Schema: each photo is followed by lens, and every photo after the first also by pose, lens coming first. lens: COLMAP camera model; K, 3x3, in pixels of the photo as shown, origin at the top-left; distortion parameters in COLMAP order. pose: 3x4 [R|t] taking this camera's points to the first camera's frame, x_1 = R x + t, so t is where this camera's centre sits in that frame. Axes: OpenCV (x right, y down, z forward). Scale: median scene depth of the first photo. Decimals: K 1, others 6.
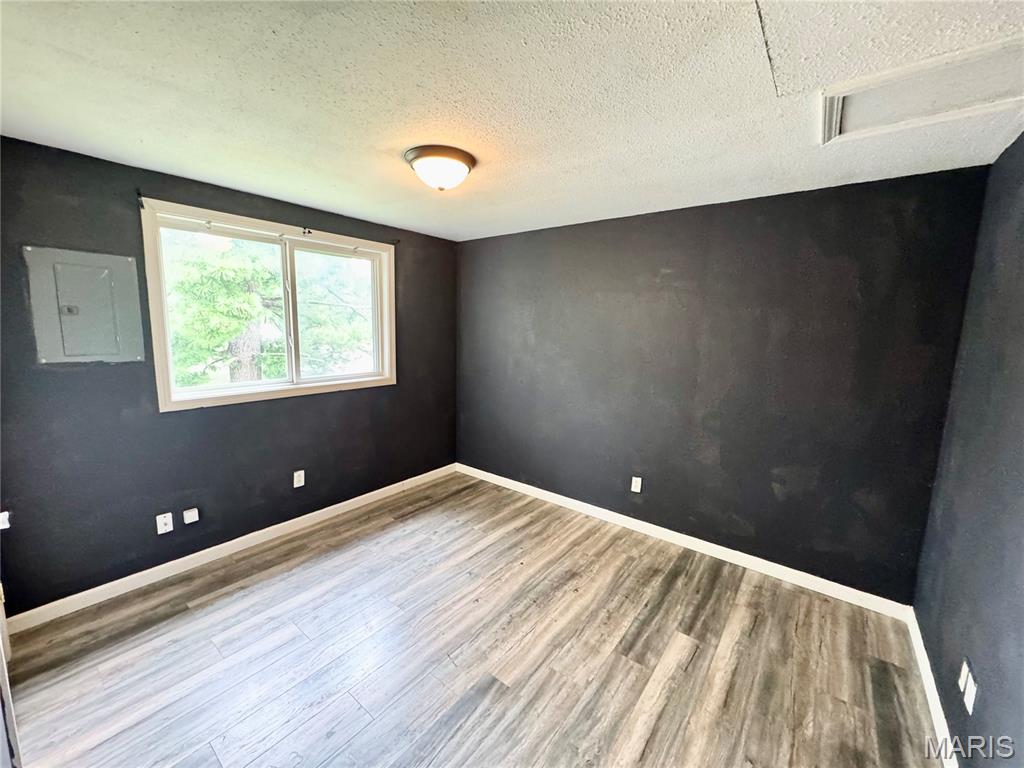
lens RADIAL K [[408.8, 0, 511.5], [0, 408.8, 384.0], [0, 0, 1]] dist [-0.002352, 0.000279]
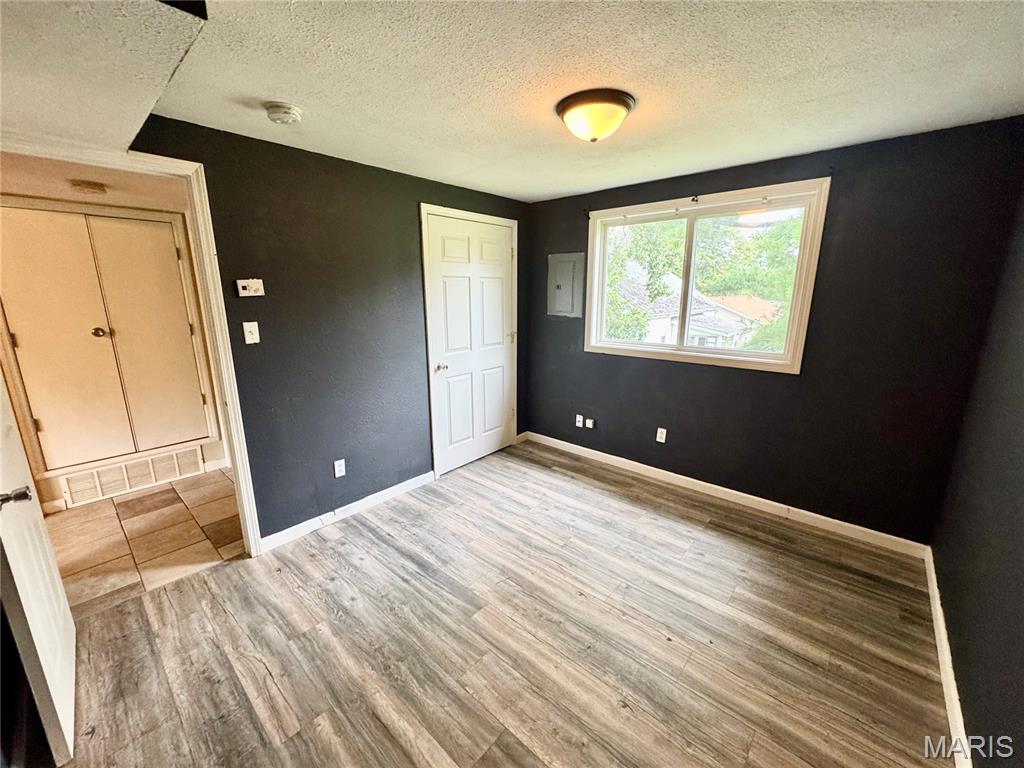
lens RADIAL K [[408.8, 0, 511.5], [0, 408.8, 384.0], [0, 0, 1]] dist [-0.002352, 0.000279]
pose [[-0.063182, 0.202498, -0.977242, 0.729445], [-0.142086, 0.967399, 0.209645, -0.099103], [0.987836, 0.152098, -0.032350, 0.803048]]
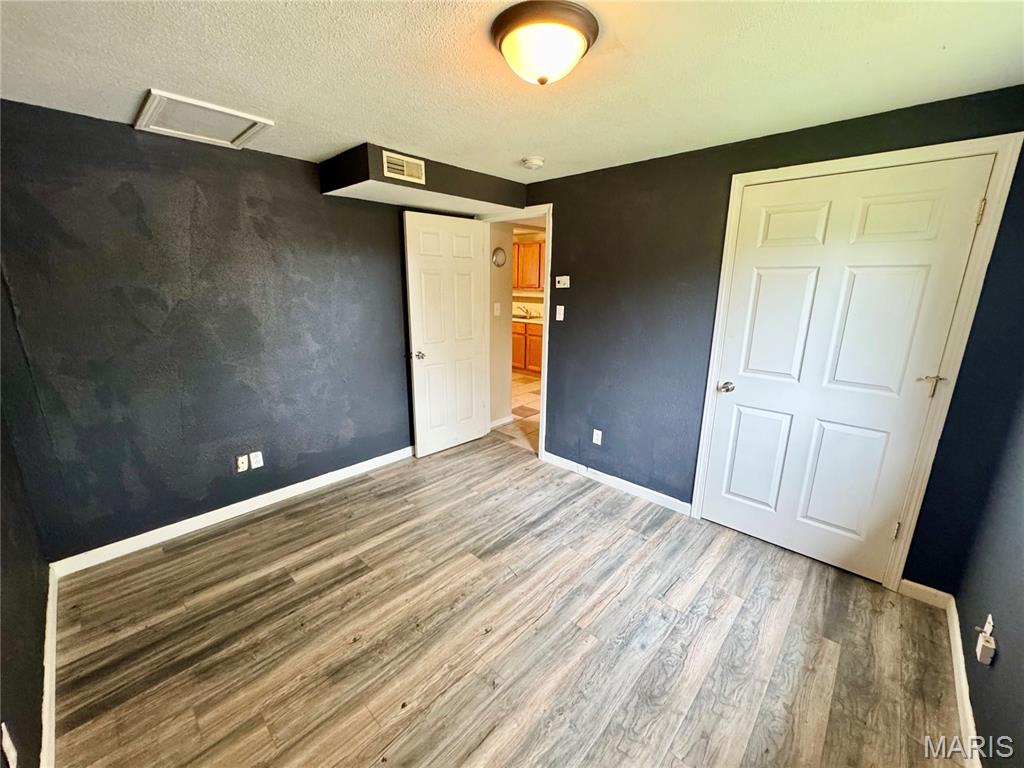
lens RADIAL K [[408.8, 0, 511.5], [0, 408.8, 384.0], [0, 0, 1]] dist [-0.002352, 0.000279]
pose [[-0.995563, -0.051734, 0.078602, -0.171469], [-0.017854, 0.923986, 0.382010, -0.236837], [-0.092390, 0.378912, -0.920809, 1.559427]]
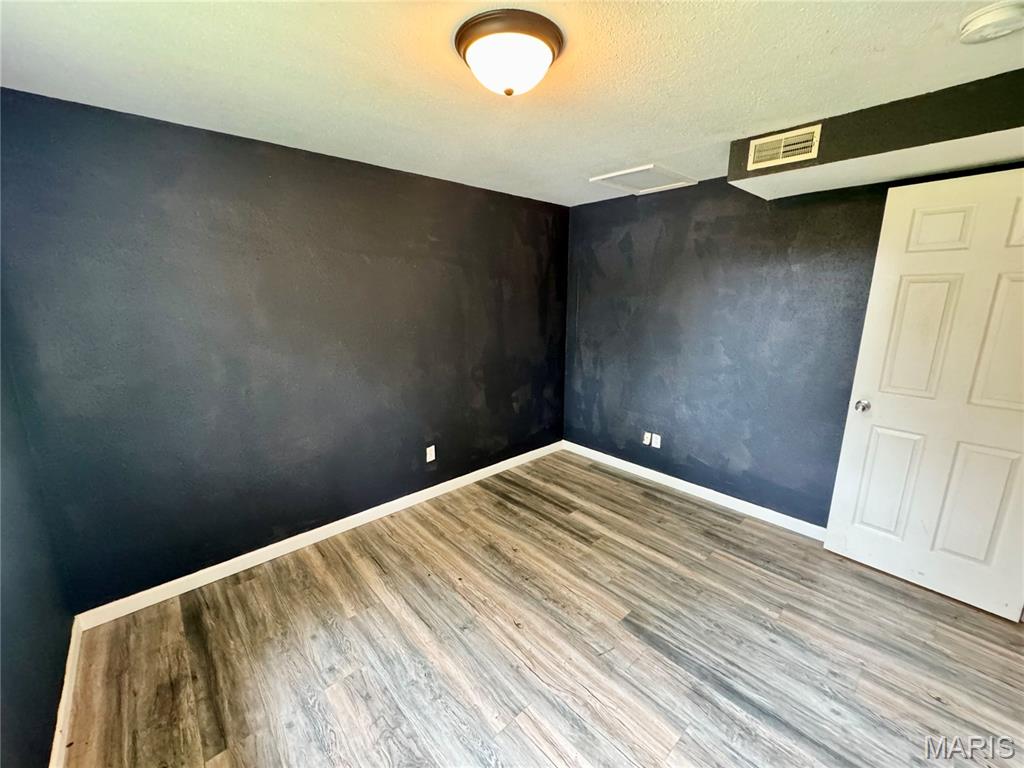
lens RADIAL K [[408.8, 0, 511.5], [0, 408.8, 384.0], [0, 0, 1]] dist [-0.002352, 0.000279]
pose [[0.167975, -0.236538, 0.956992, -0.786639], [0.148464, 0.965783, 0.212652, -0.141070], [-0.974548, 0.106359, 0.197344, 0.791741]]
